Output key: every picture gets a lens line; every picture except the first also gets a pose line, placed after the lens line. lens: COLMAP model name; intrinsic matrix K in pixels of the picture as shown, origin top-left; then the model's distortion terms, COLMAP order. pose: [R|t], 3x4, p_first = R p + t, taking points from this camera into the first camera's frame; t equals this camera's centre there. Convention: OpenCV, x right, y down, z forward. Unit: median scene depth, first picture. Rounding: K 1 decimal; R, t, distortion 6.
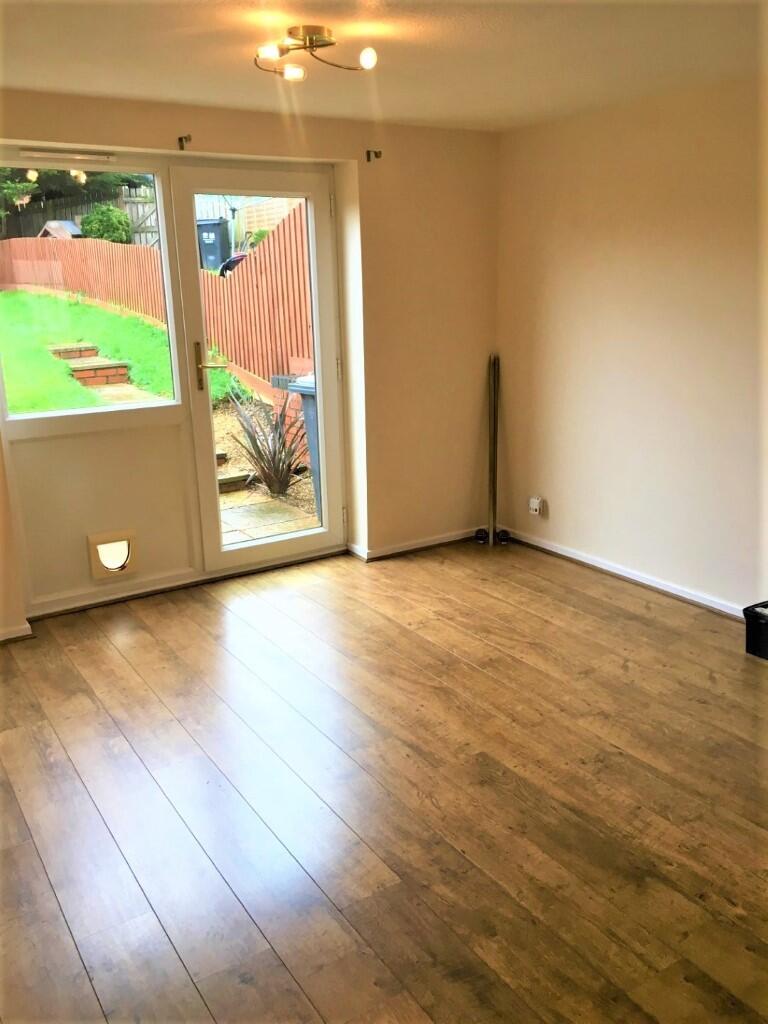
lens RADIAL K [[869.6, 0, 385.8], [0, 869.6, 517.5], [0, 0, 1]] dist [0.045351, -0.016525]
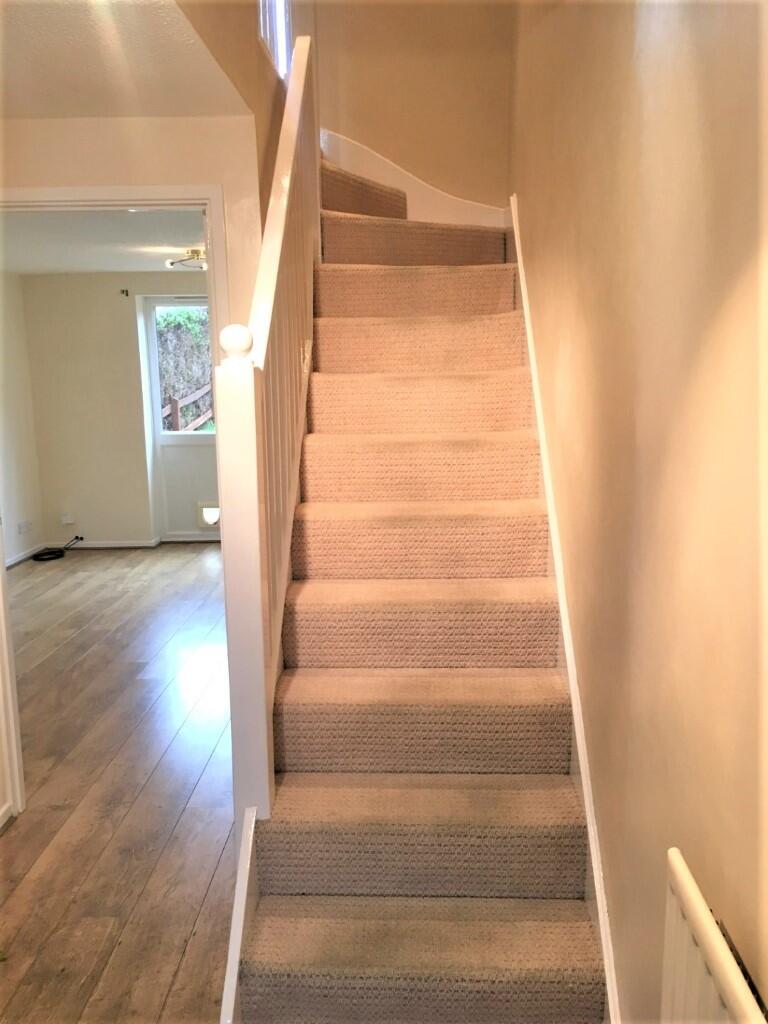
lens RADIAL K [[869.6, 0, 385.8], [0, 869.6, 517.5], [0, 0, 1]] dist [0.045351, -0.016525]
pose [[0.825939, 0.111671, -0.552589, 0.957396], [-0.155261, 0.987337, -0.032538, 0.050957], [0.541958, 0.112670, 0.832819, -0.275629]]
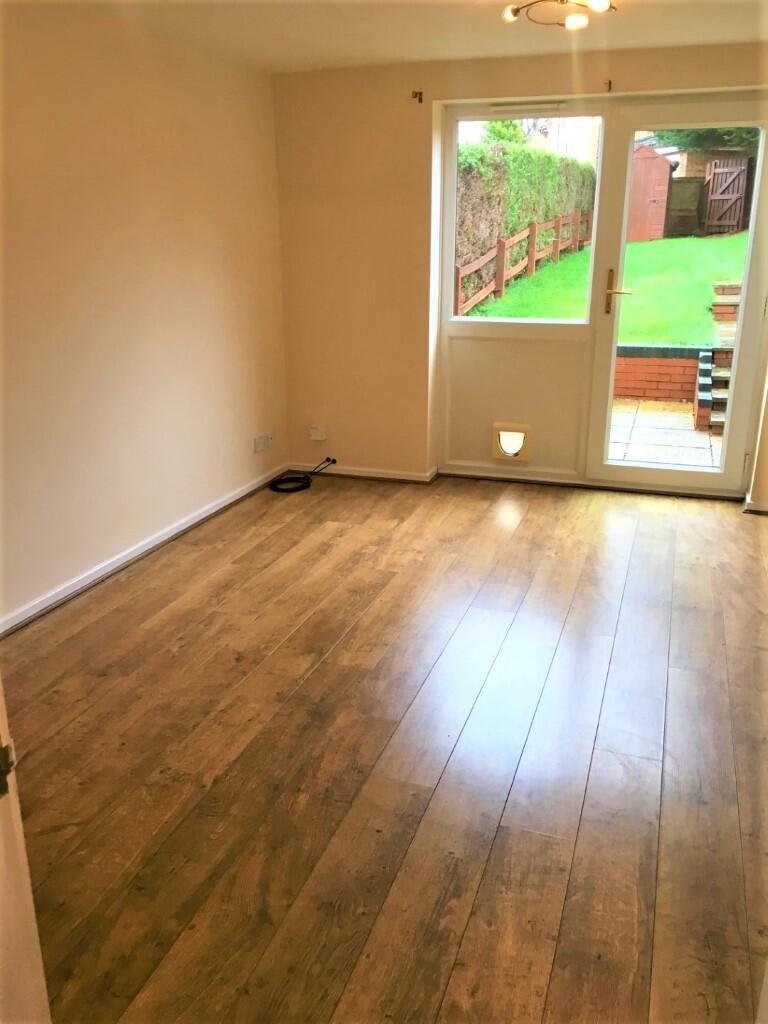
lens RADIAL K [[869.6, 0, 385.8], [0, 869.6, 517.5], [0, 0, 1]] dist [0.045351, -0.016525]
pose [[0.630054, 0.267894, -0.728879, 0.495605], [-0.222476, 0.961537, 0.161094, -0.012781], [0.744000, 0.060660, 0.665420, 0.065969]]
